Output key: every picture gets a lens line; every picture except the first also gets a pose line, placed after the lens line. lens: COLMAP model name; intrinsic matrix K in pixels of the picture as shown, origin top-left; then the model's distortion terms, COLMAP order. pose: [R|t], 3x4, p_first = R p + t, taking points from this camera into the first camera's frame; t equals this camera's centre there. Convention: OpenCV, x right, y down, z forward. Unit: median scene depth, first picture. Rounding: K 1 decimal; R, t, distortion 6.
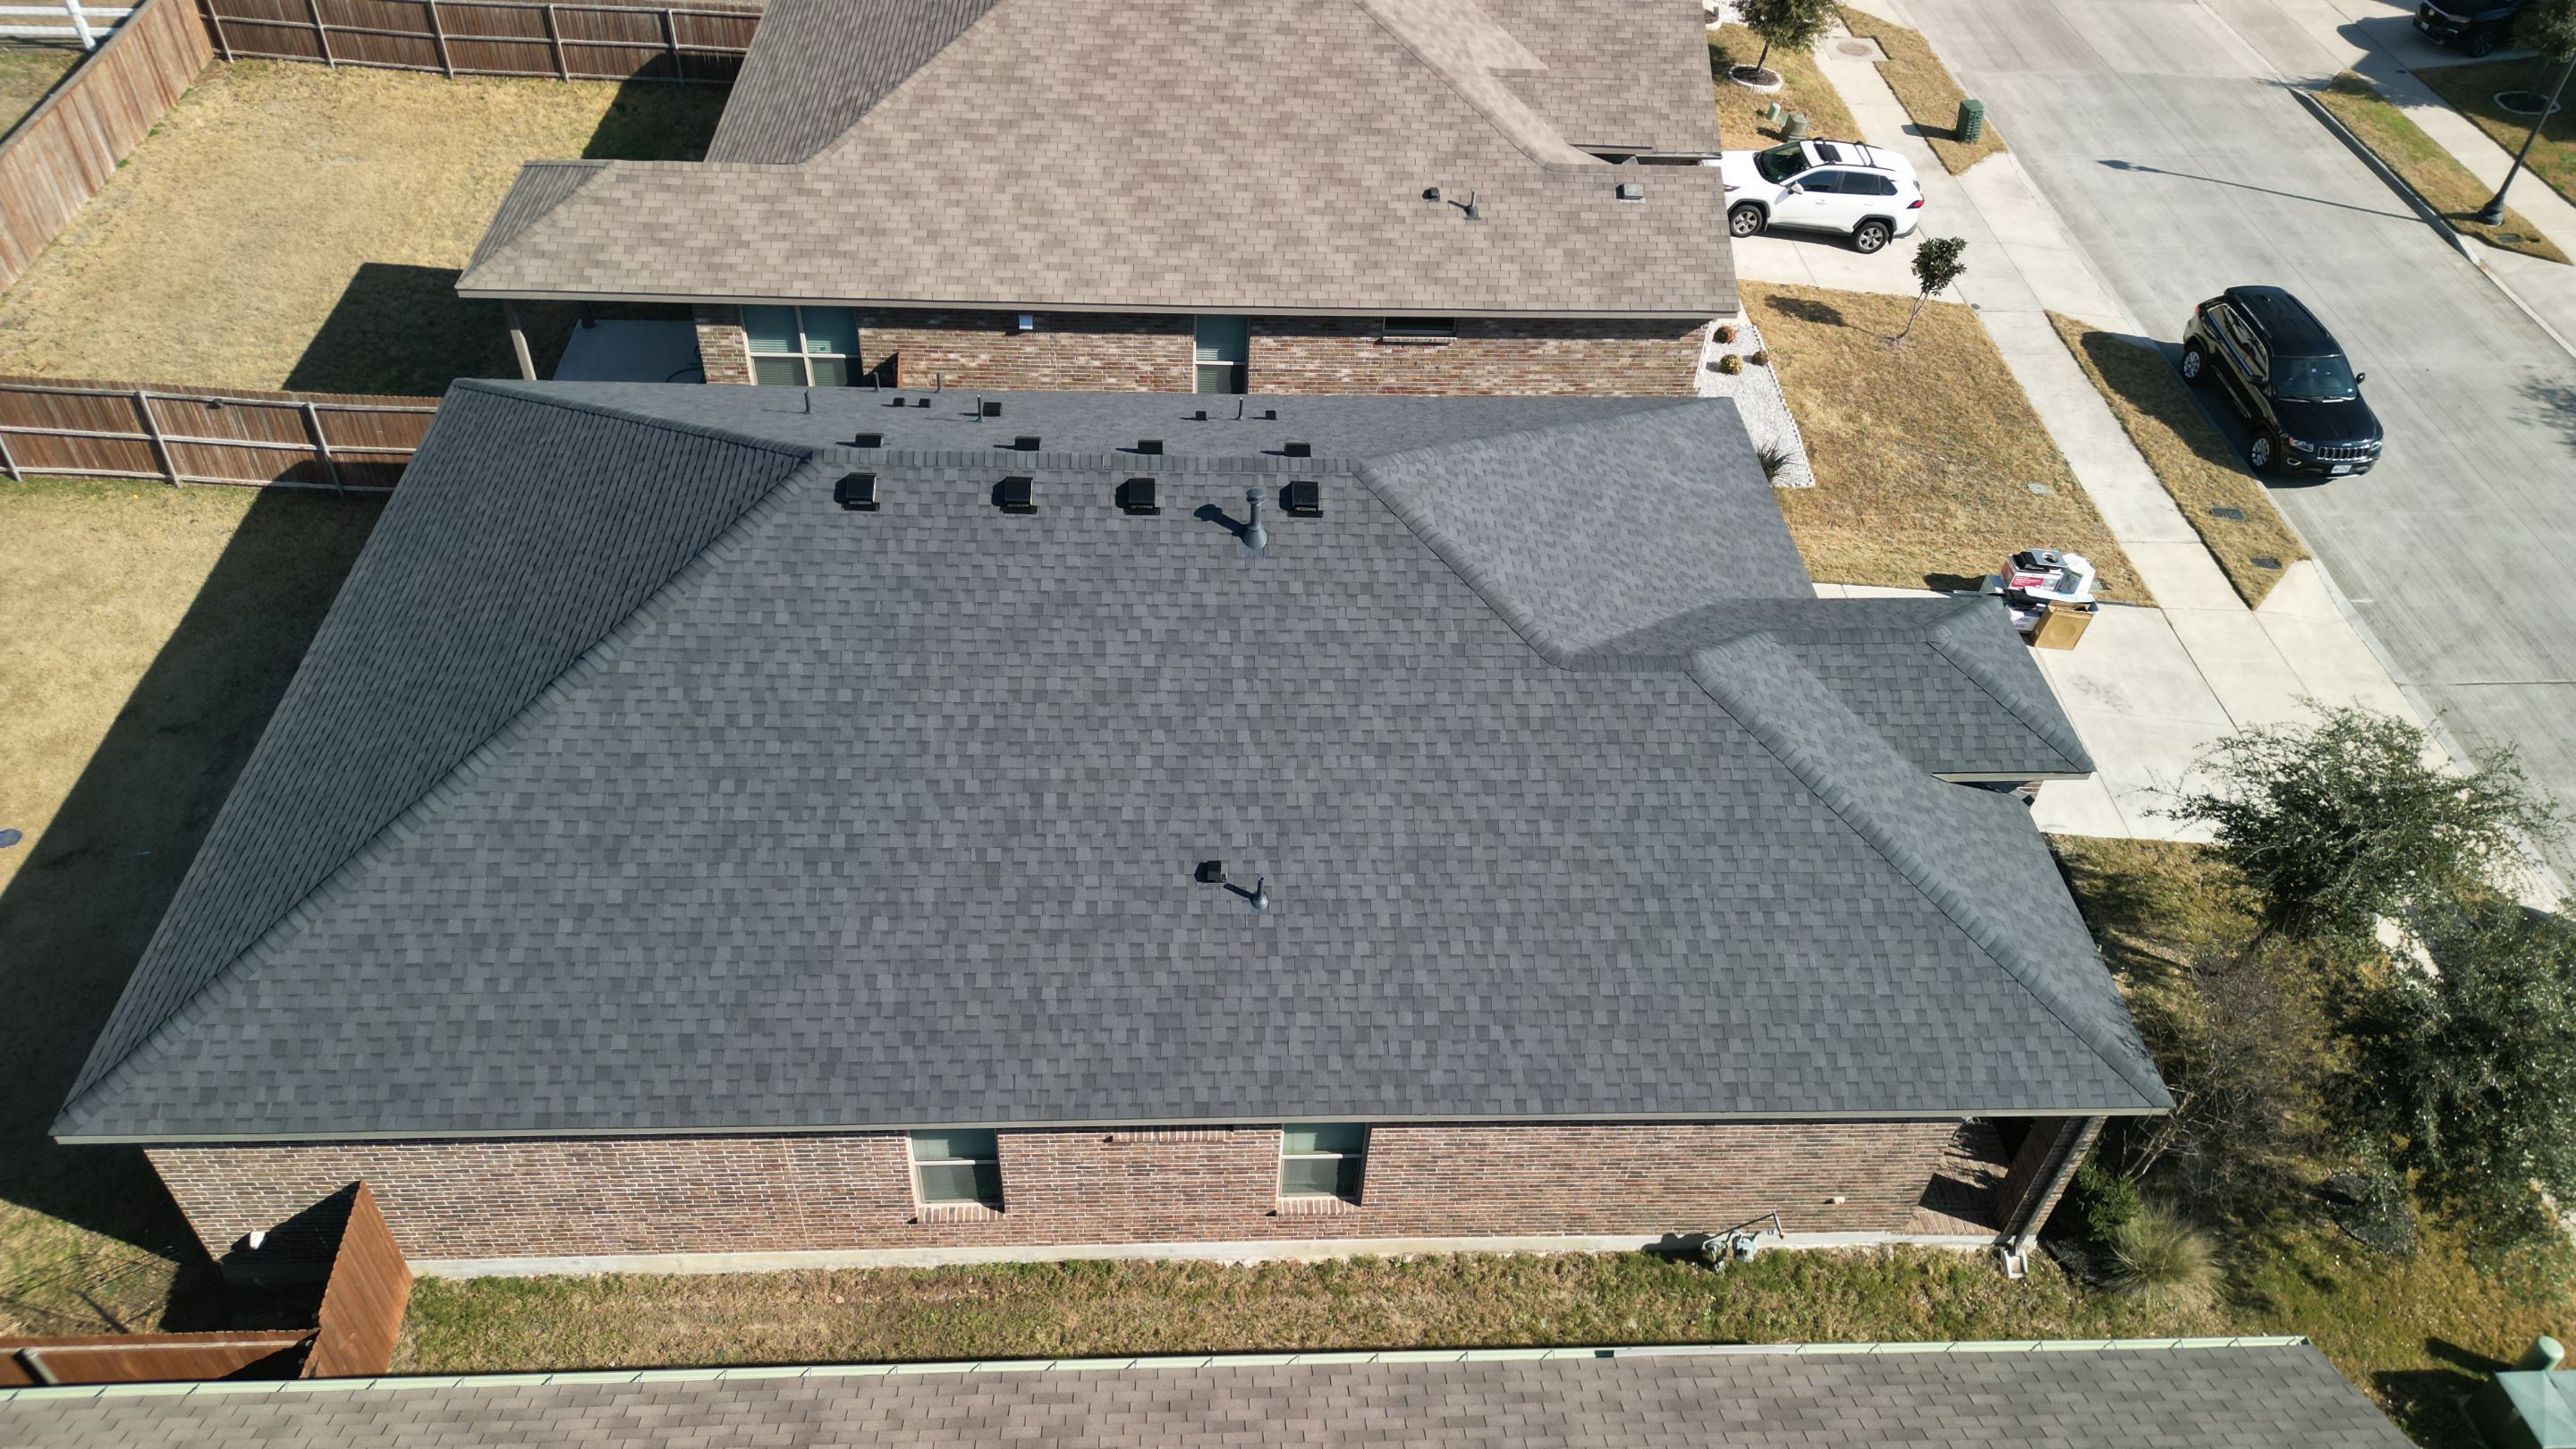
lens RADIAL K [[1800.1, 0, 1285.6], [0, 1800.1, 719.5], [0, 0, 1]] dist [0.056713, -0.054119]
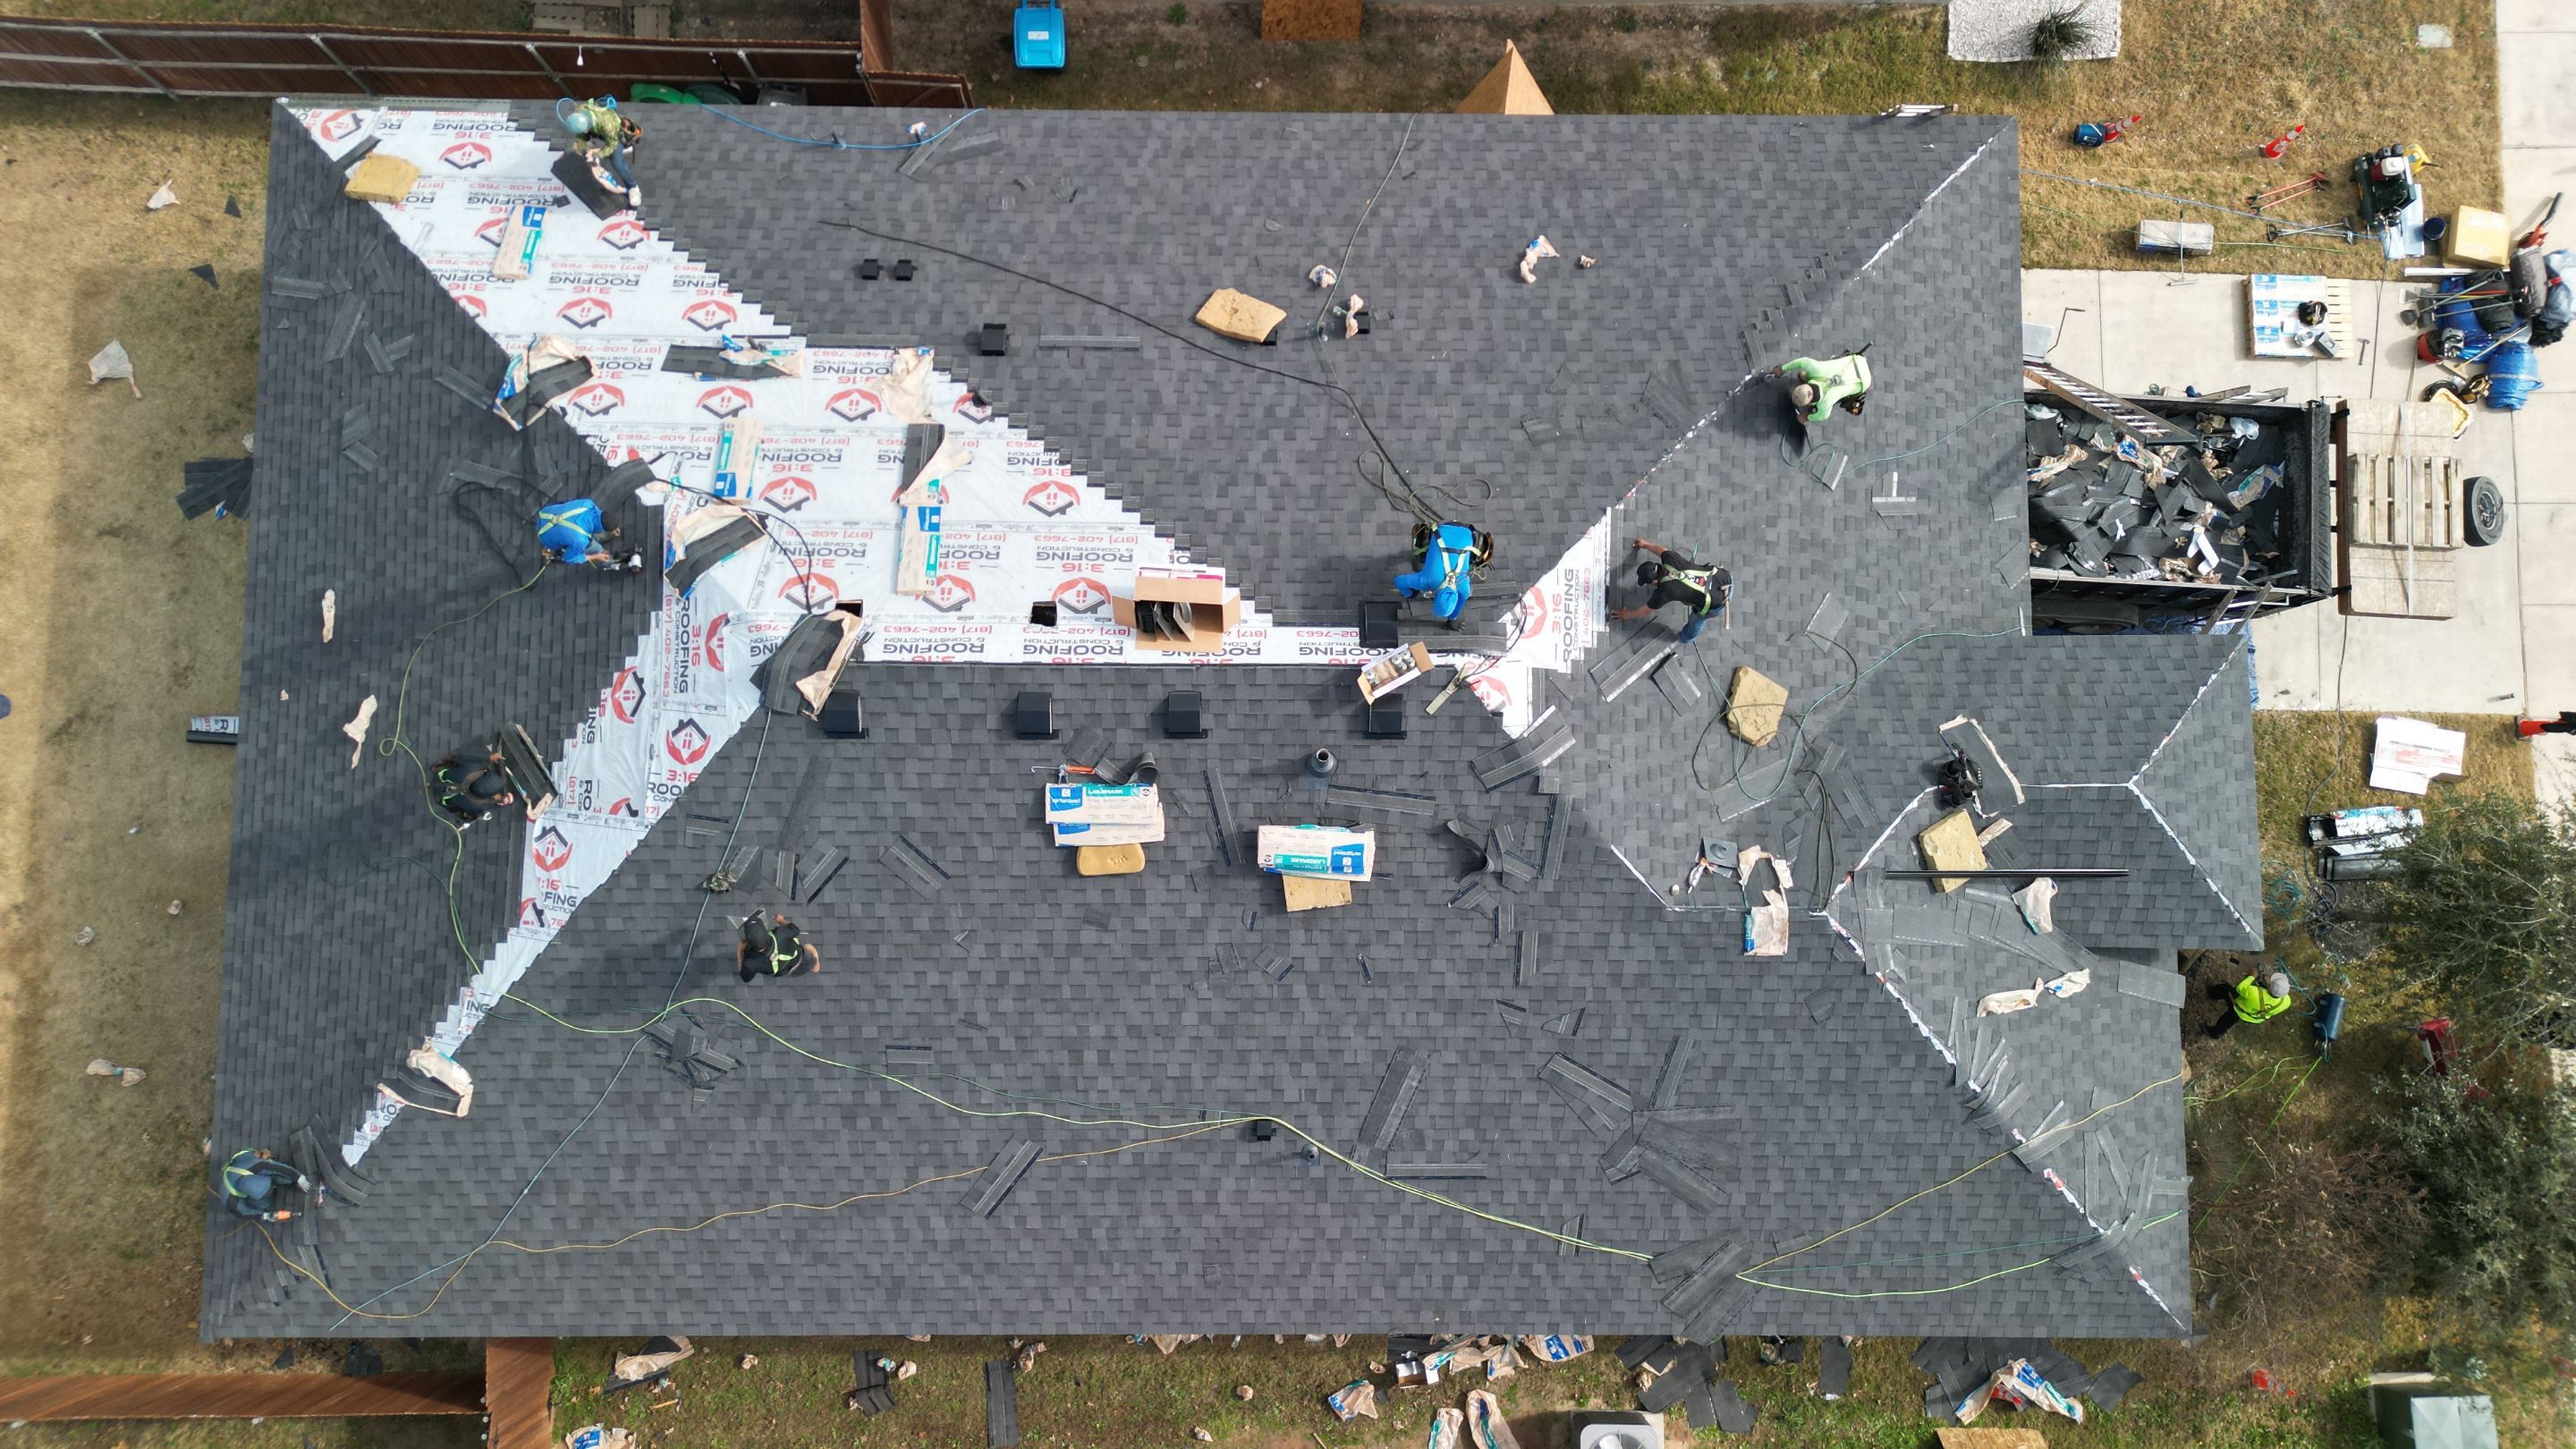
lens RADIAL K [[1800.1, 0, 1280.0], [0, 1800.1, 714.3], [0, 0, 1]] dist [0.056713, -0.054119]
pose [[0.997721, 0.054504, -0.039773, -0.004955], [-0.014043, 0.744297, 0.667702, -0.715817], [0.065995, -0.665622, 0.743366, 0.427231]]
